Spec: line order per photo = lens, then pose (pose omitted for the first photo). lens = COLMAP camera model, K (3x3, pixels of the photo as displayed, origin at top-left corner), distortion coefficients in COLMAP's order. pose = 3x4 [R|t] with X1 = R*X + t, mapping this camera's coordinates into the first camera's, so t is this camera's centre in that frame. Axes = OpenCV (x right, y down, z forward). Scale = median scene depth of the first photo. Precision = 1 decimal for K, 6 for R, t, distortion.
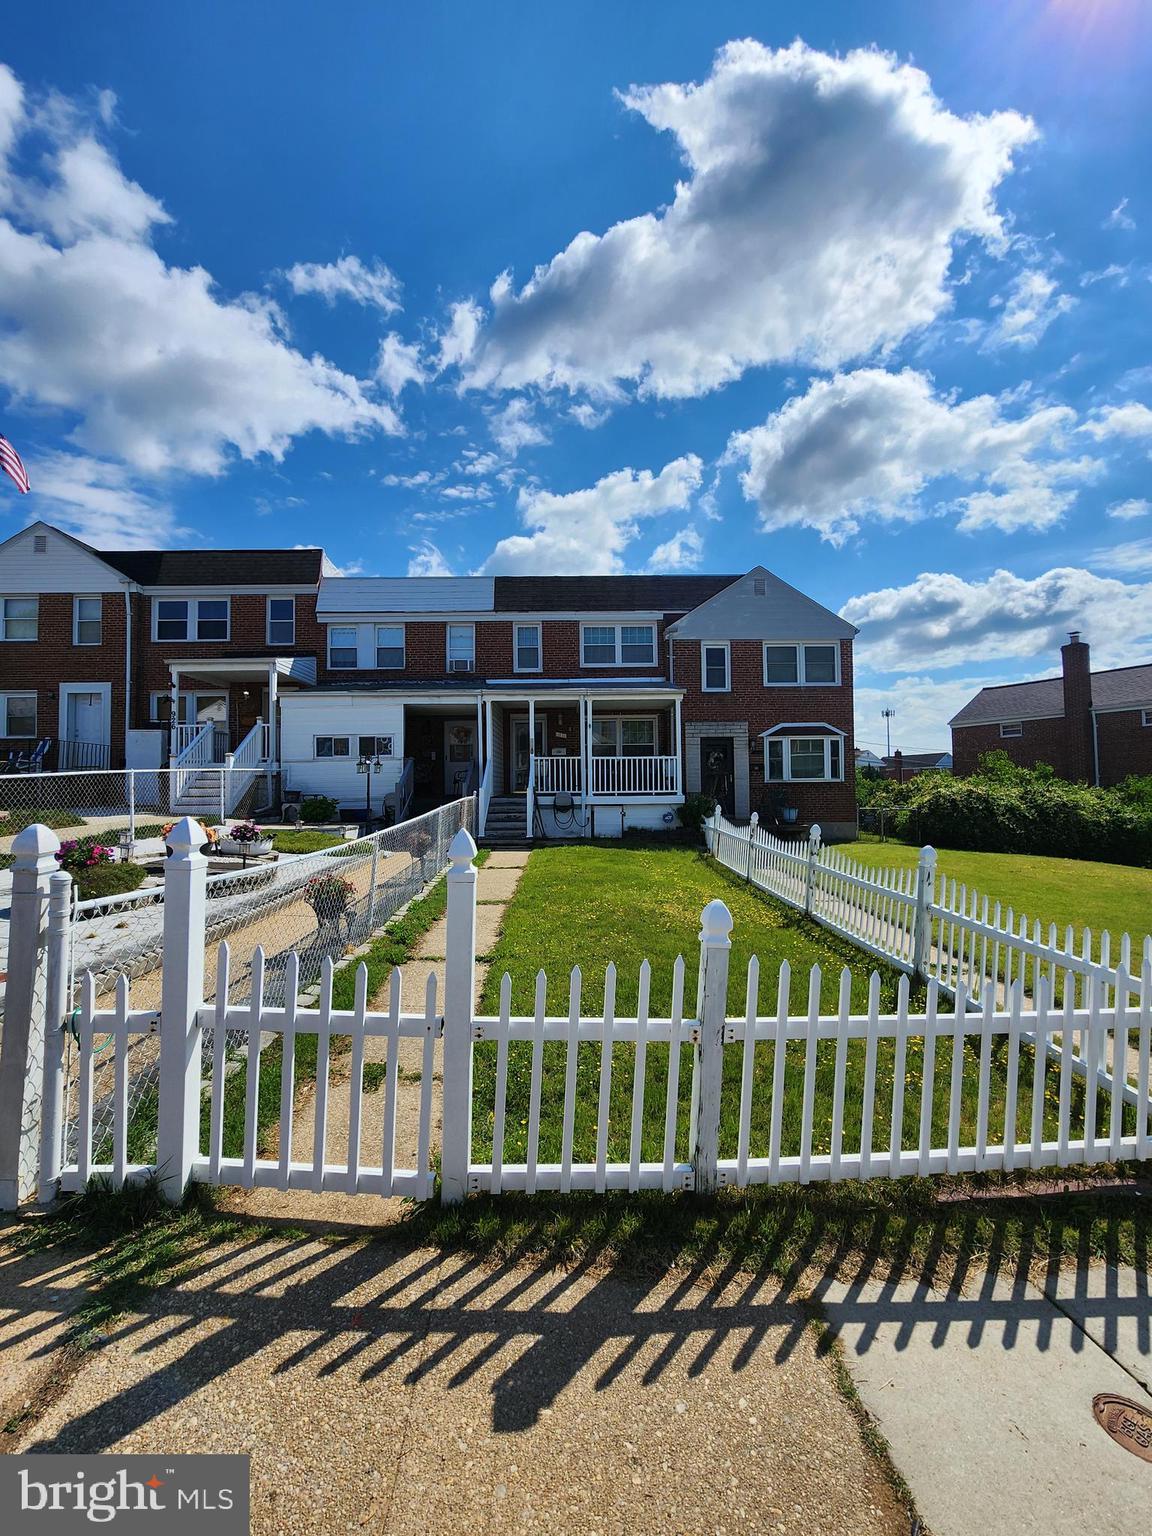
lens RADIAL K [[630.5, 0, 581.4], [0, 630.5, 770.1], [0, 0, 1]] dist [-0.004895, 0.002062]
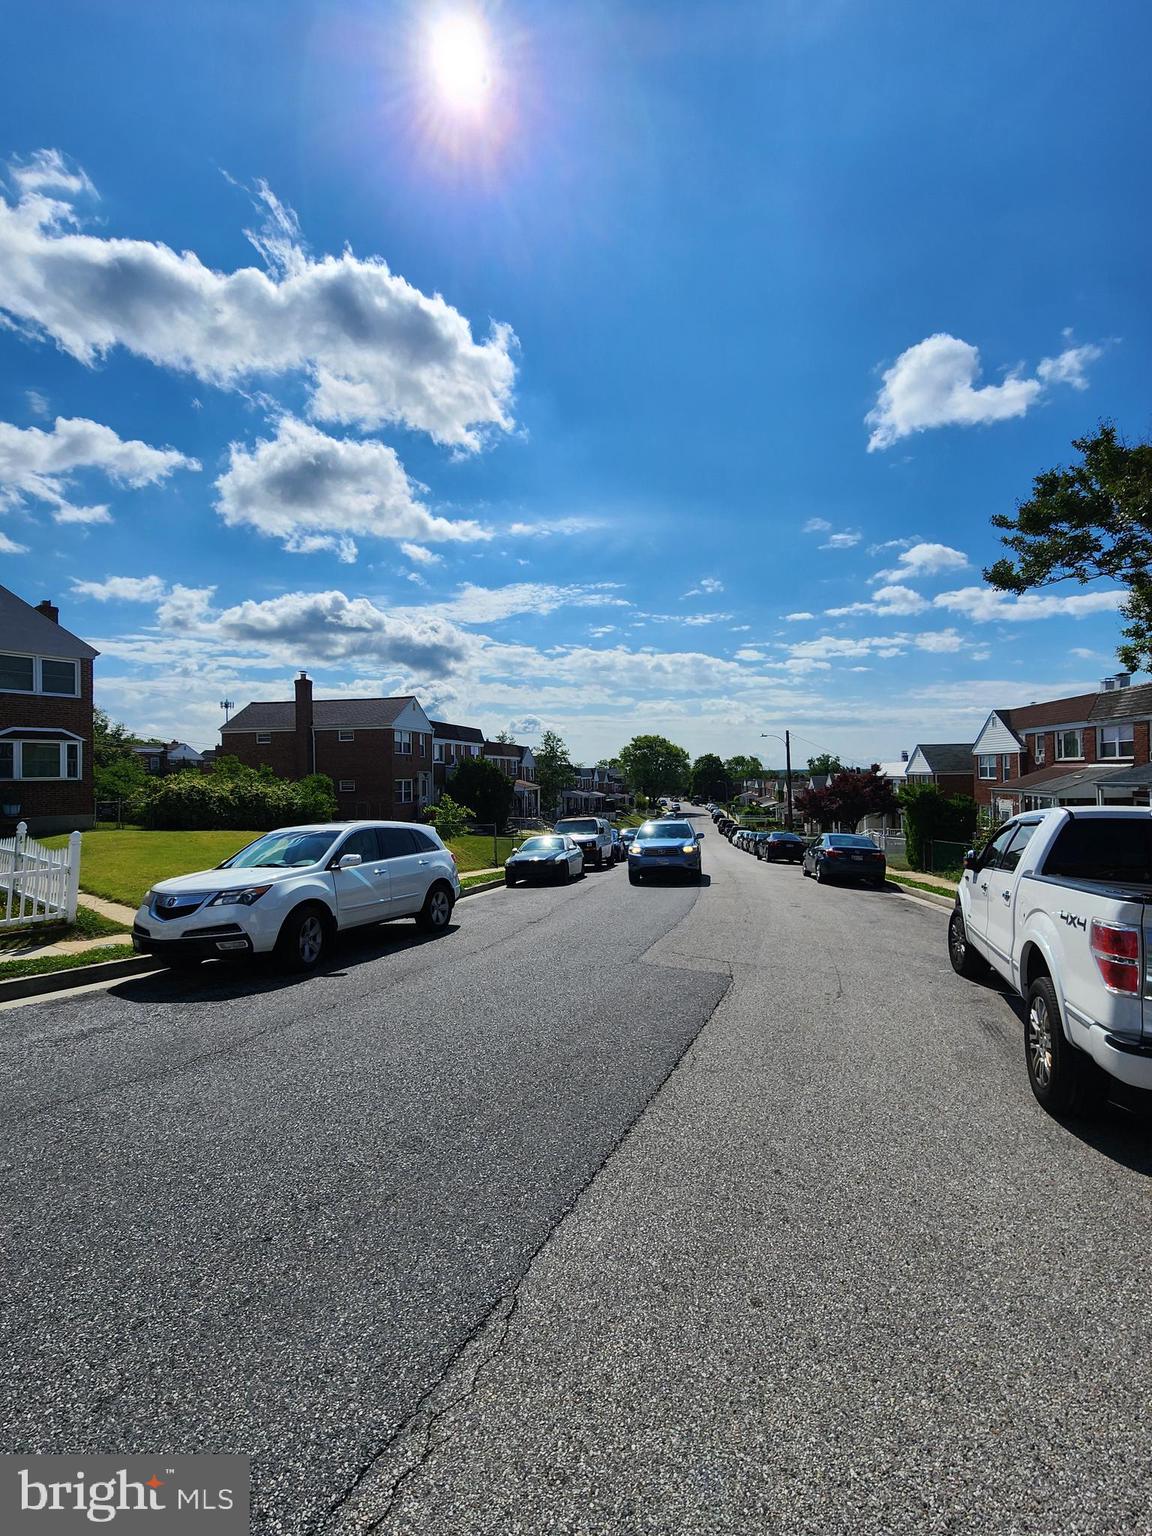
lens RADIAL K [[630.5, 0, 579.8], [0, 630.5, 750.4], [0, 0, 1]] dist [-0.004895, 0.002062]
pose [[0.575619, 0.032493, 0.817072, -0.010398], [-0.021327, 0.999467, -0.024721, -0.027125], [-0.817440, -0.003195, 0.576005, -0.439160]]
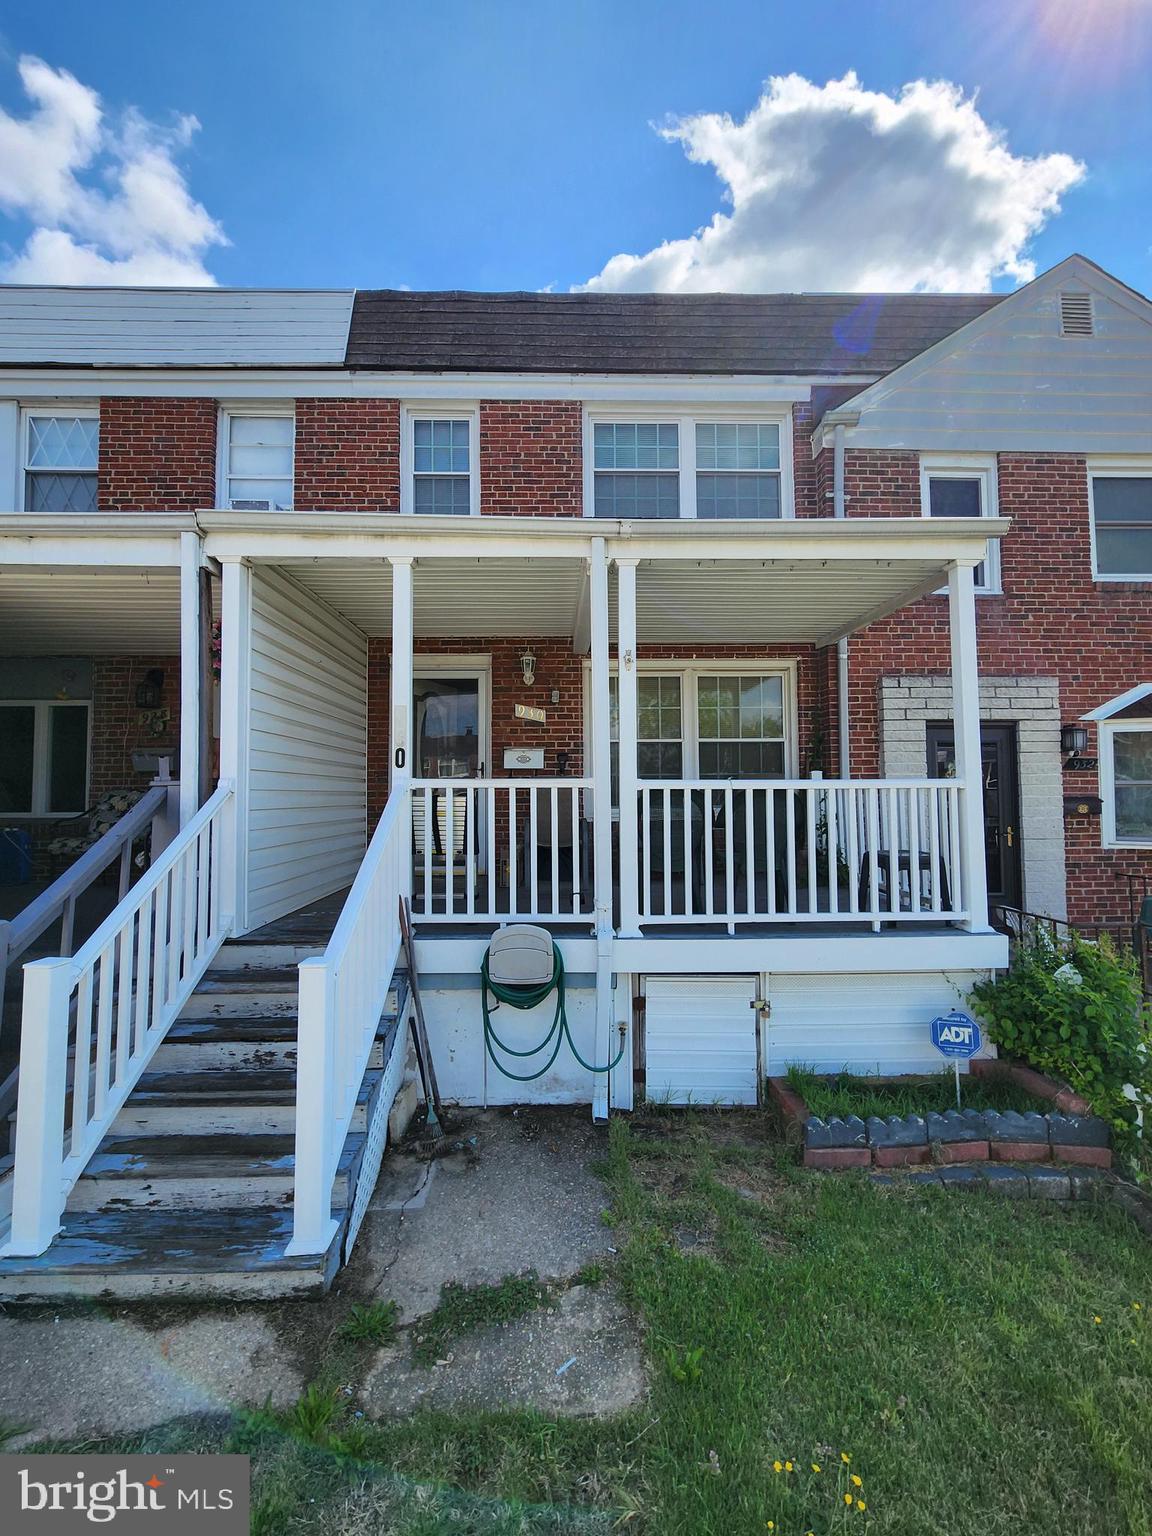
lens RADIAL K [[630.5, 0, 577.4], [0, 630.5, 770.6], [0, 0, 1]] dist [-0.004895, 0.002062]
pose [[0.999957, 0.005450, 0.007487, -0.007981], [-0.005388, 0.999951, -0.008265, -0.019869], [-0.007532, 0.008224, 0.999938, 0.650219]]
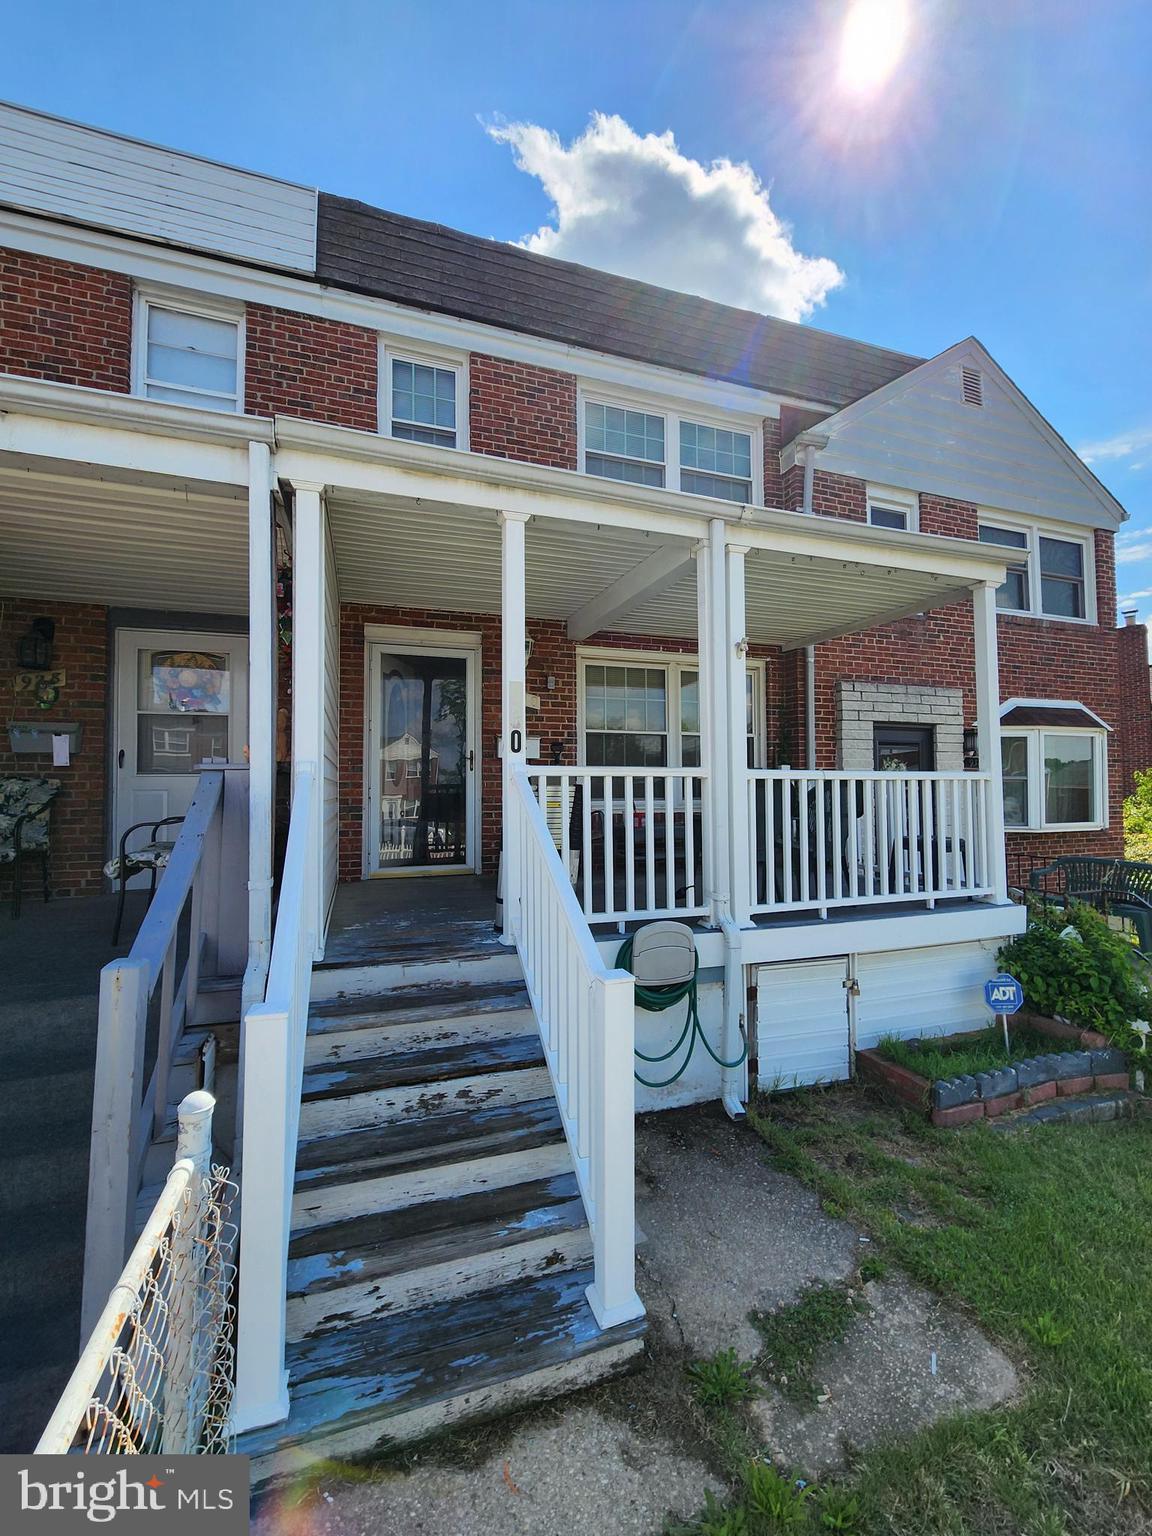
lens RADIAL K [[630.5, 0, 579.0], [0, 630.5, 771.5], [0, 0, 1]] dist [-0.004895, 0.002062]
pose [[0.949756, 0.016165, 0.312572, -0.110299], [-0.016093, 0.999867, -0.002812, -0.016316], [-0.312576, -0.002360, 0.949890, 0.680859]]
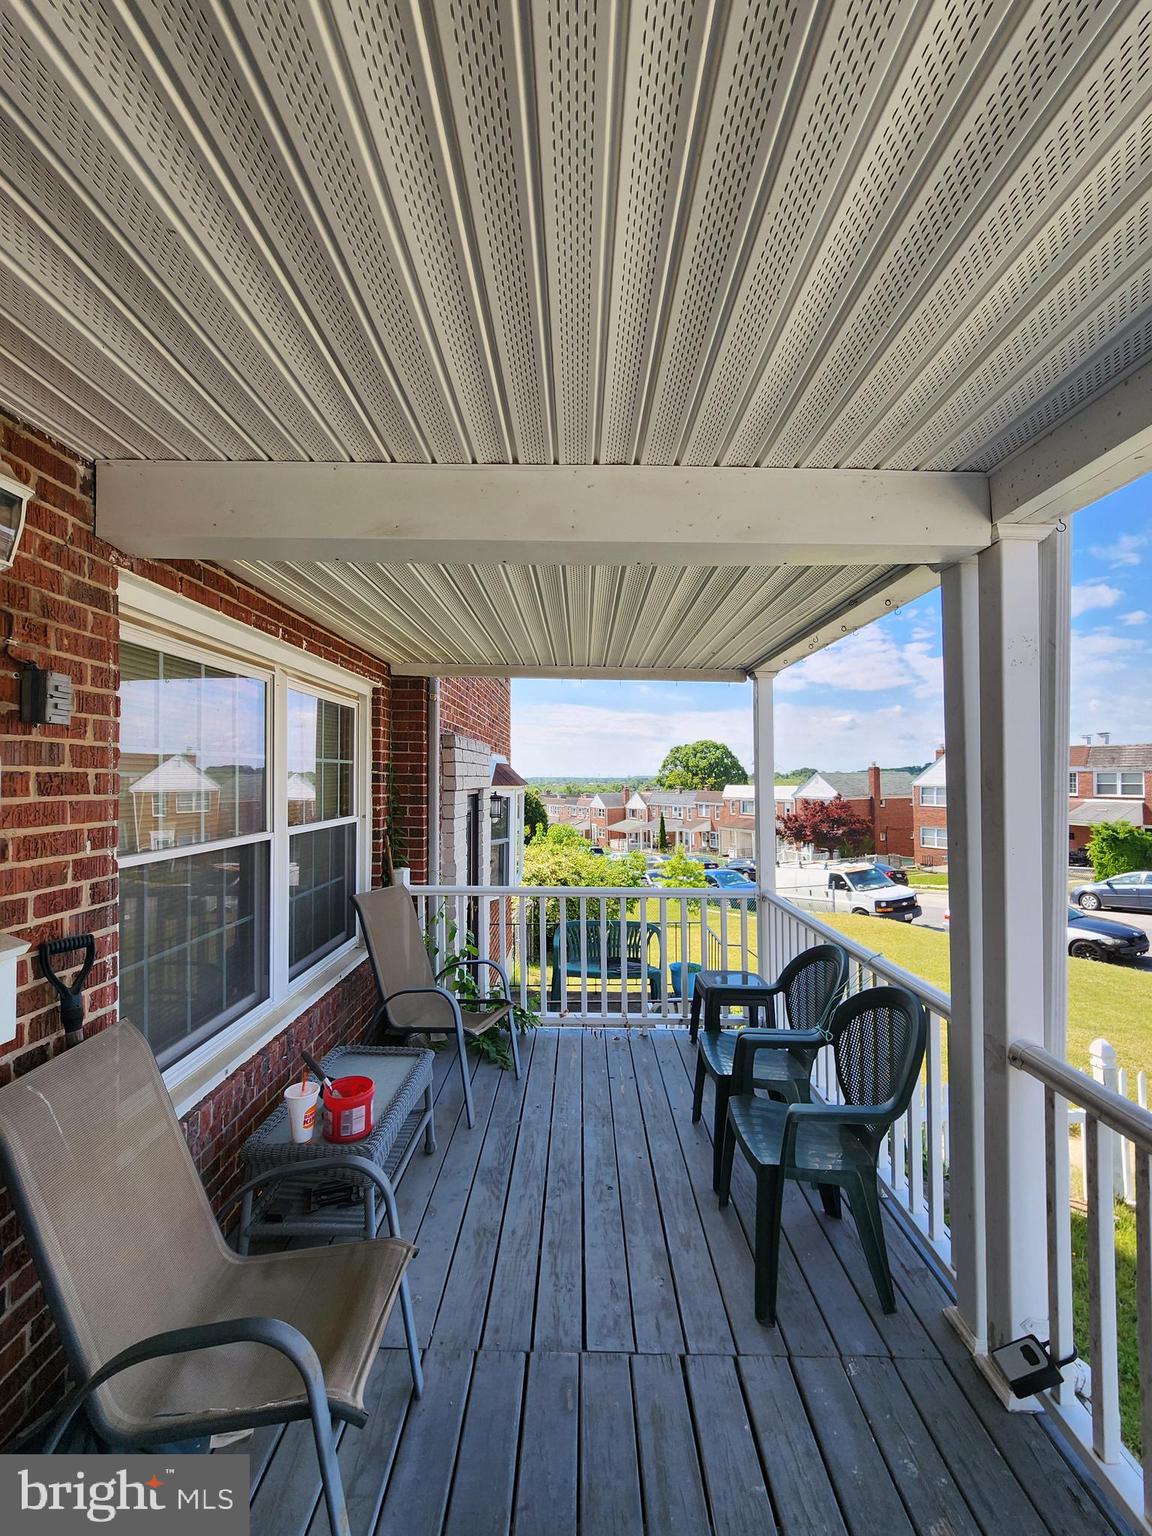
lens RADIAL K [[630.5, 0, 576.1], [0, 630.5, 769.4], [0, 0, 1]] dist [-0.004895, 0.002062]
pose [[0.026469, 0.023210, 0.999380, -0.098309], [-0.031834, 0.999243, -0.022364, -0.056393], [-0.999143, -0.031223, 0.027188, 0.941452]]
